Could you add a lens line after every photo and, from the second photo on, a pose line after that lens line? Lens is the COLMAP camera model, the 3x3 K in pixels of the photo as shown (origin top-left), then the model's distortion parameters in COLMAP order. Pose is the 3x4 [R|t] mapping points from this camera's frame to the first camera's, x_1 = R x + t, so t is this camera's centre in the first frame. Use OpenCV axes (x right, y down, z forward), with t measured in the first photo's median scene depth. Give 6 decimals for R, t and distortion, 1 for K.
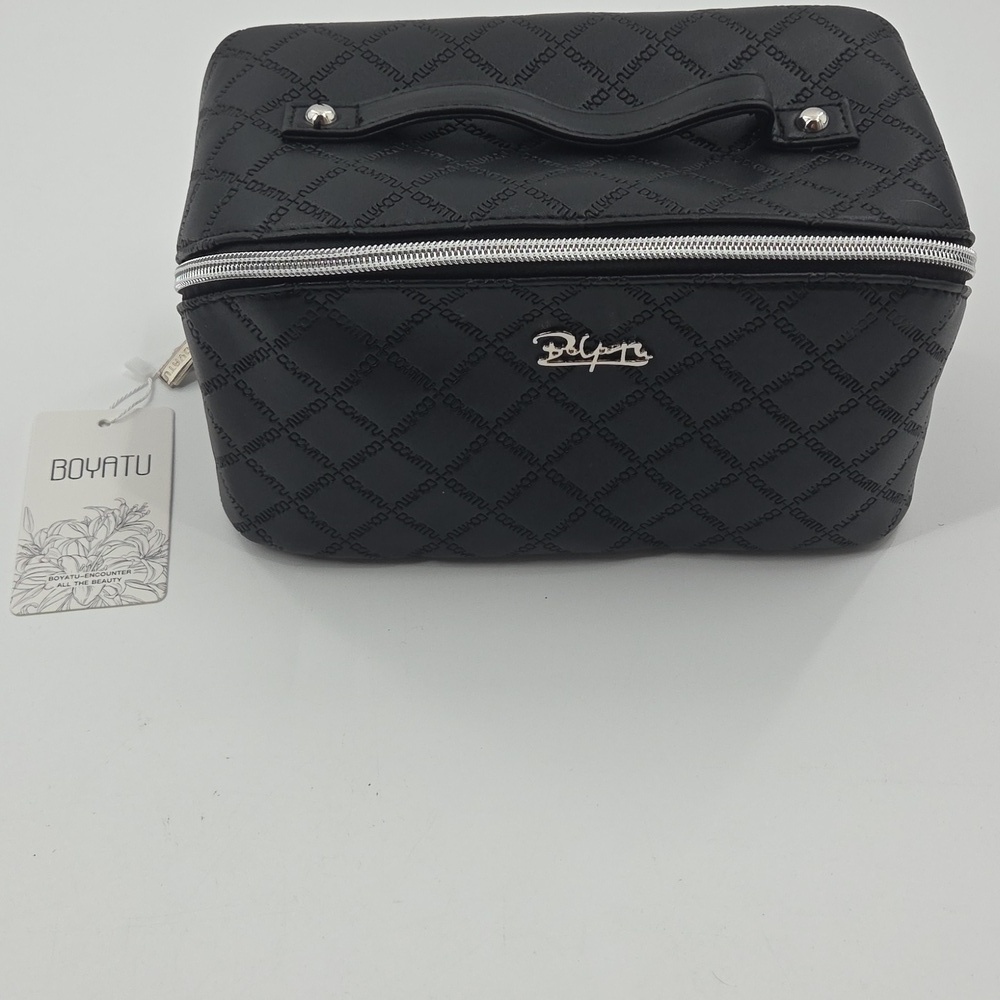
lens RADIAL K [[1415.6, 0, 502.4], [0, 1415.6, 534.8], [0, 0, 1]] dist [0.120069, -0.333003]
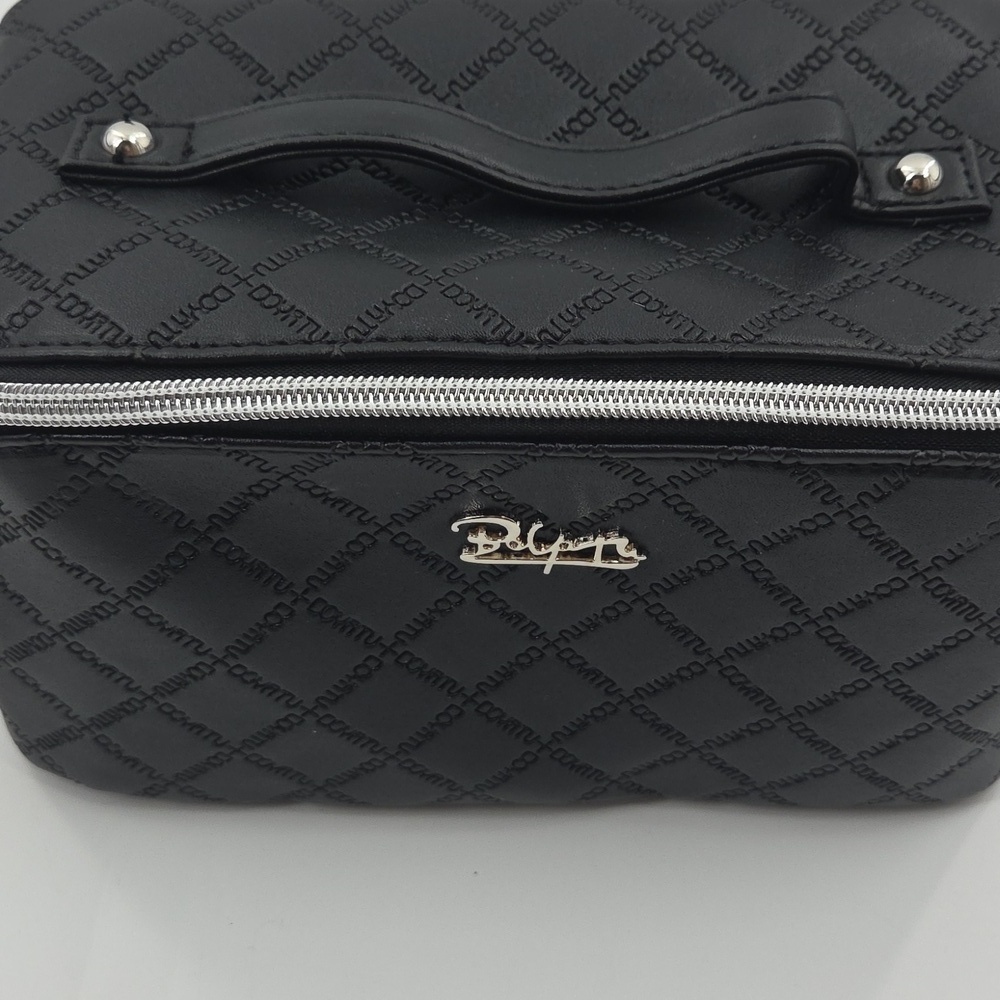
lens RADIAL K [[1415.6, 0, 502.4], [0, 1415.6, 534.8], [0, 0, 1]] dist [0.120069, -0.333003]
pose [[0.999345, 0.035871, -0.004829, 0.045316], [-0.035684, 0.998766, 0.034532, -0.150999], [0.006062, -0.034337, 0.999392, 0.377177]]
